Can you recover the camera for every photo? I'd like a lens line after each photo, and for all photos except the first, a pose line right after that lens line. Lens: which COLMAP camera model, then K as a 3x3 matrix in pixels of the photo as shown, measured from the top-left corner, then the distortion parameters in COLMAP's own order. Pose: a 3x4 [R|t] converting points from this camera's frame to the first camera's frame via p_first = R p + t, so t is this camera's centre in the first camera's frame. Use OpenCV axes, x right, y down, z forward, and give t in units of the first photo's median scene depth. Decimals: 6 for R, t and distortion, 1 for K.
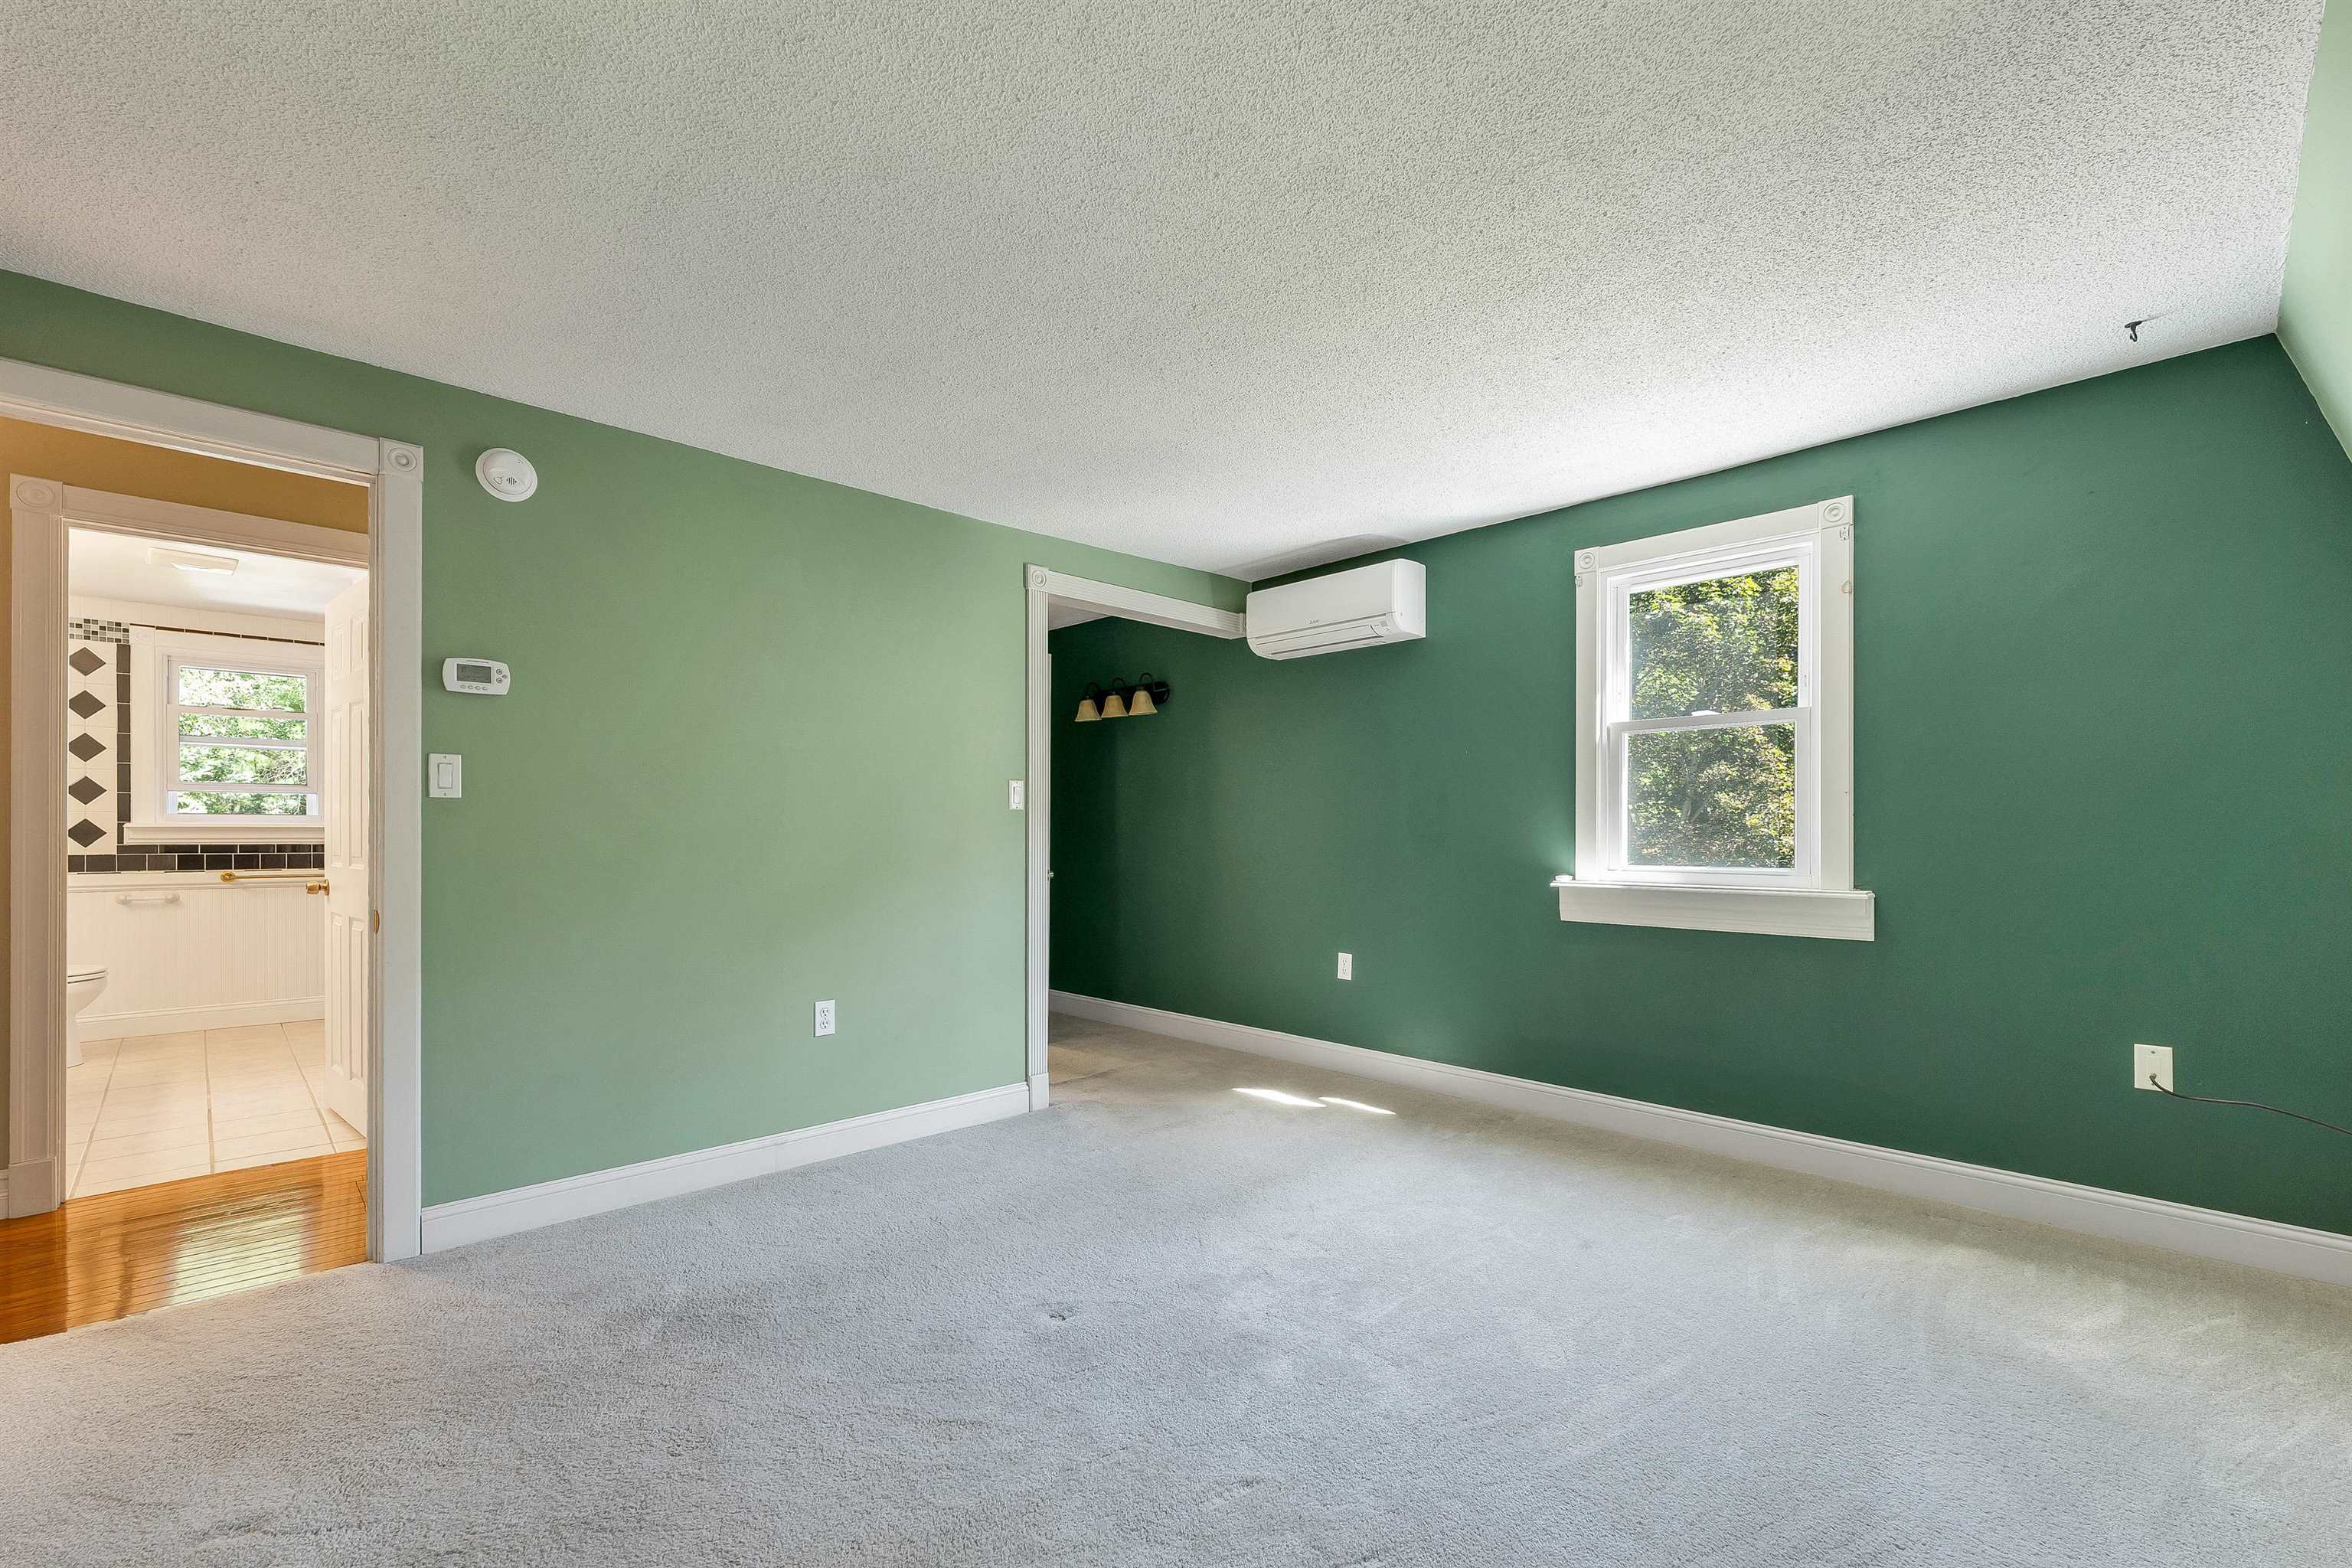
lens RADIAL K [[989.8, 0, 1155.2], [0, 989.8, 827.6], [0, 0, 1]] dist [-0.002907, 0.000756]
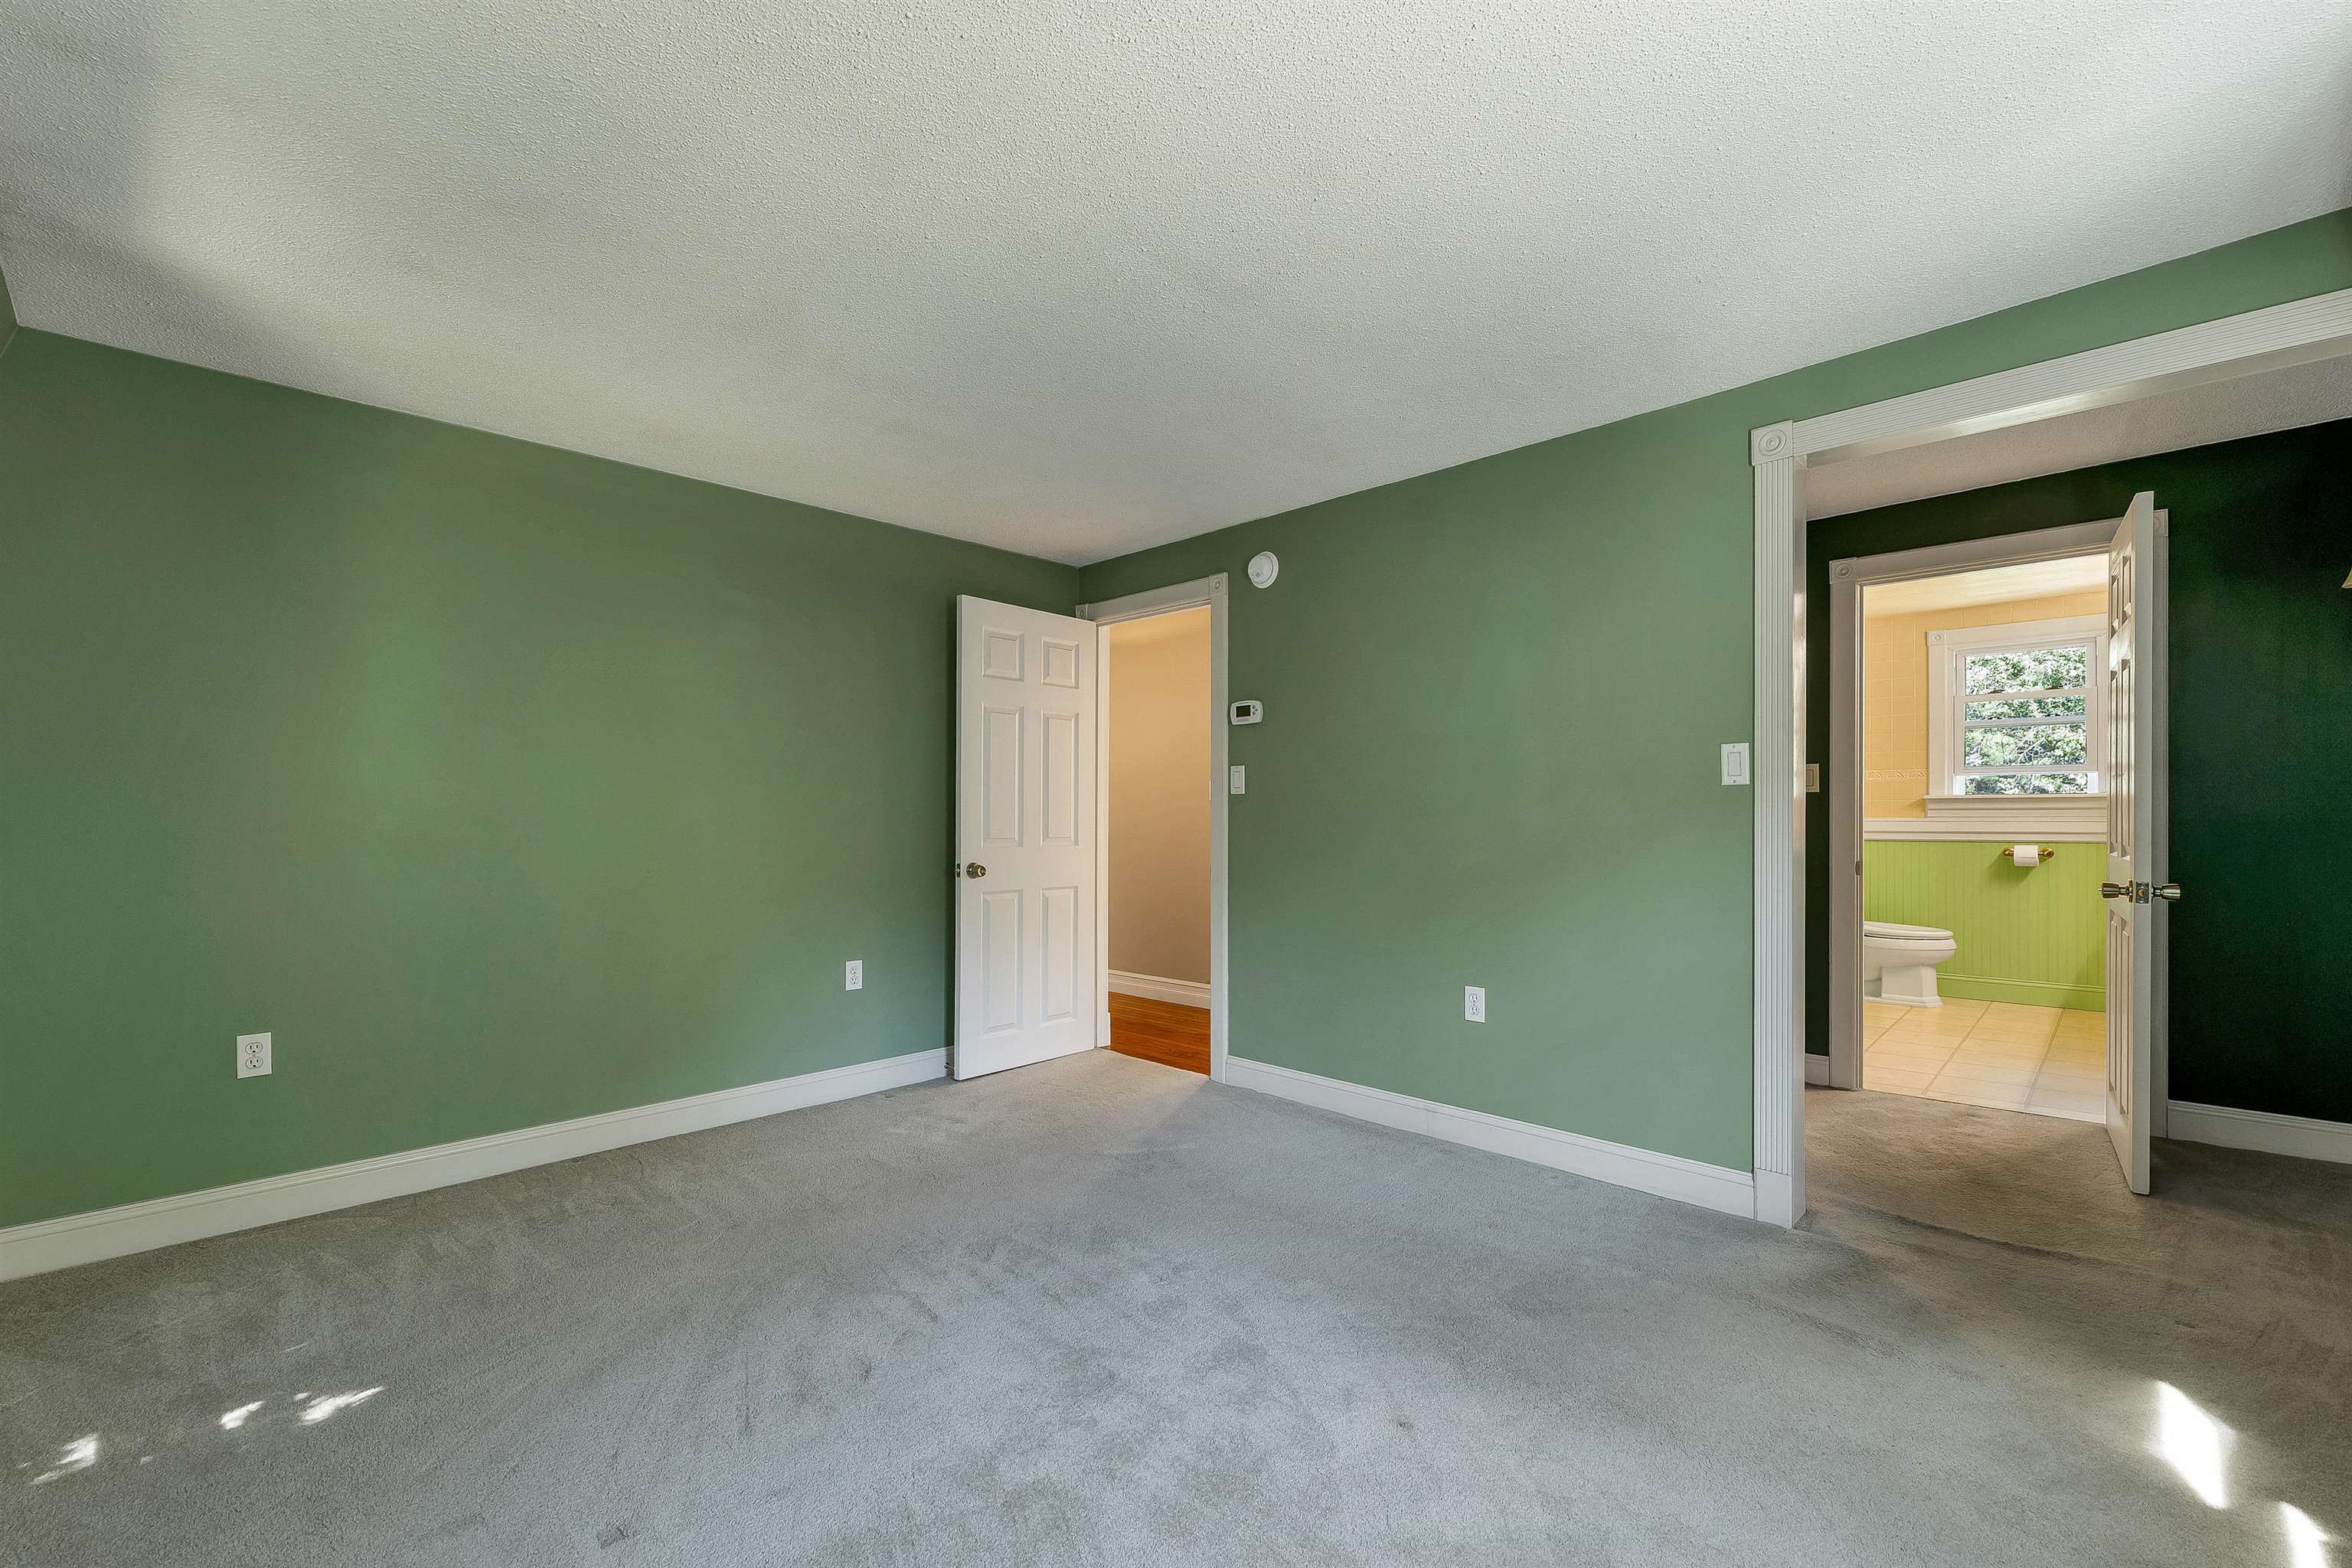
lens RADIAL K [[989.8, 0, 1170.3], [0, 989.8, 803.5], [0, 0, 1]] dist [-0.002907, 0.000756]
pose [[0.035925, -0.004469, -0.999345, 0.599167], [0.013703, 0.999898, -0.003978, -0.008064], [0.999261, -0.013551, 0.035982, 0.615856]]
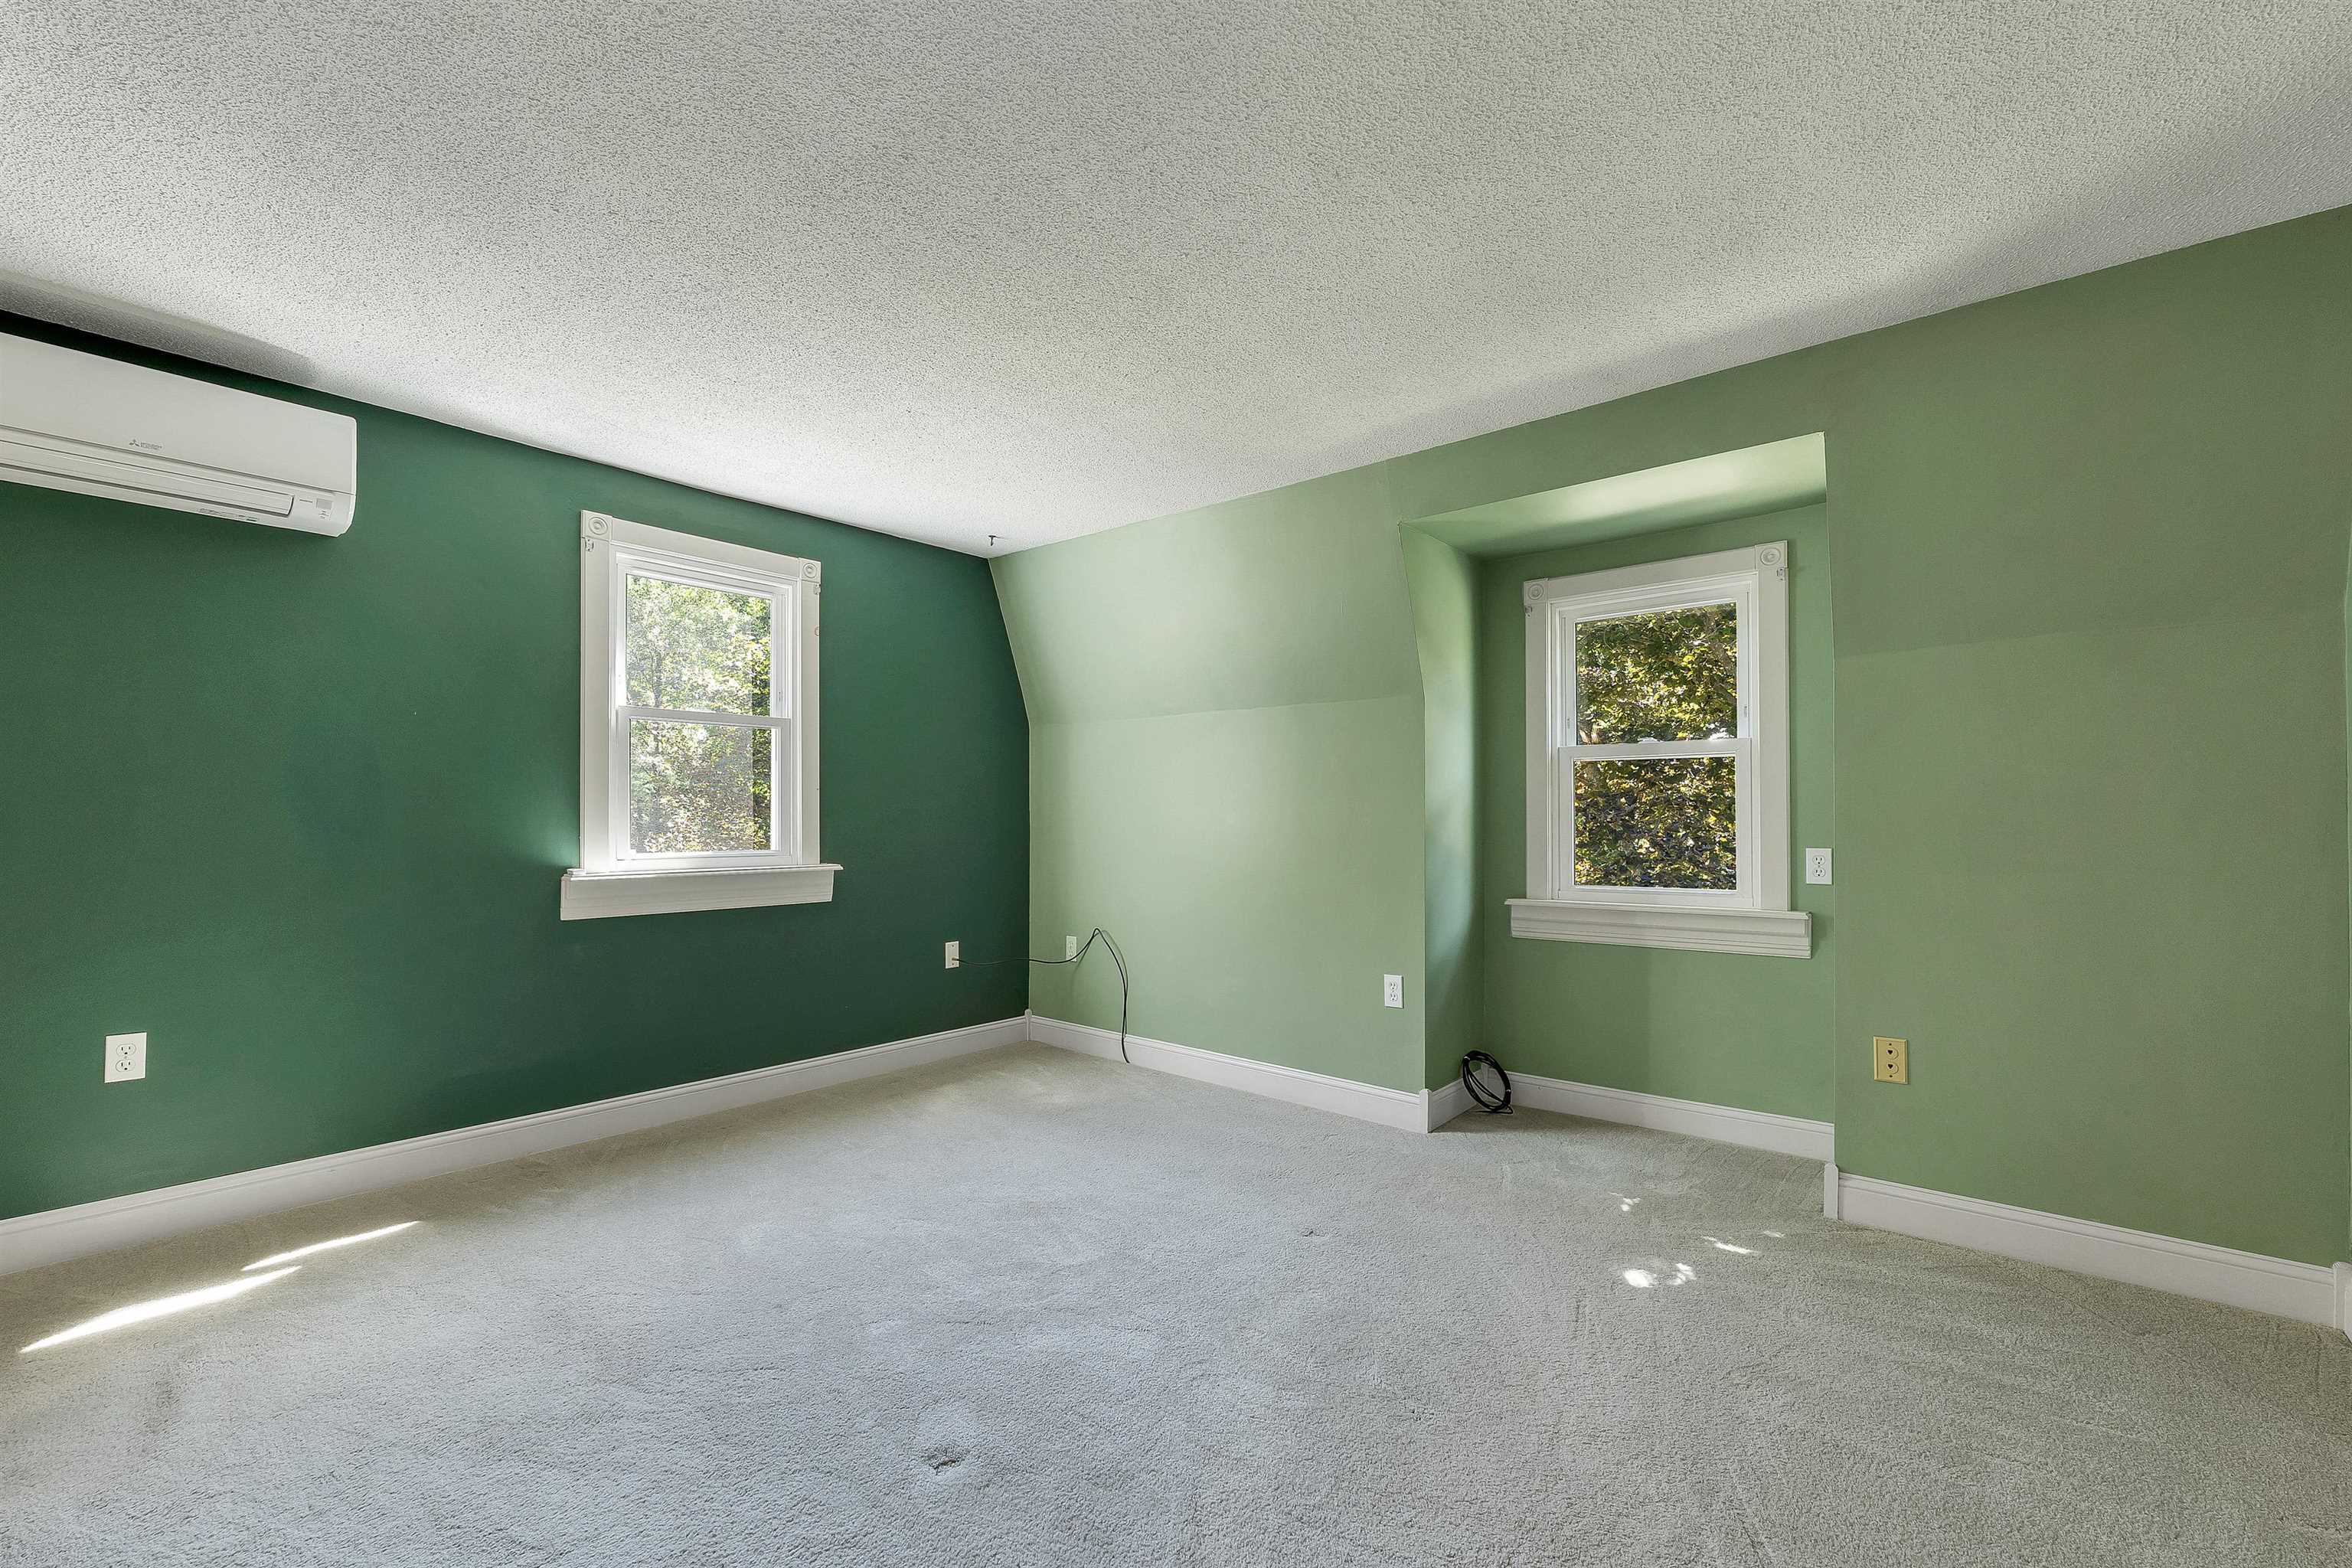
lens RADIAL K [[989.8, 0, 1176.0], [0, 989.8, 804.5], [0, 0, 1]] dist [-0.002907, 0.000756]
pose [[-0.113251, 0.011090, 0.993505, -0.544210], [-0.006516, 0.999908, -0.011904, -0.002566], [-0.993545, -0.007822, -0.113168, 0.572416]]
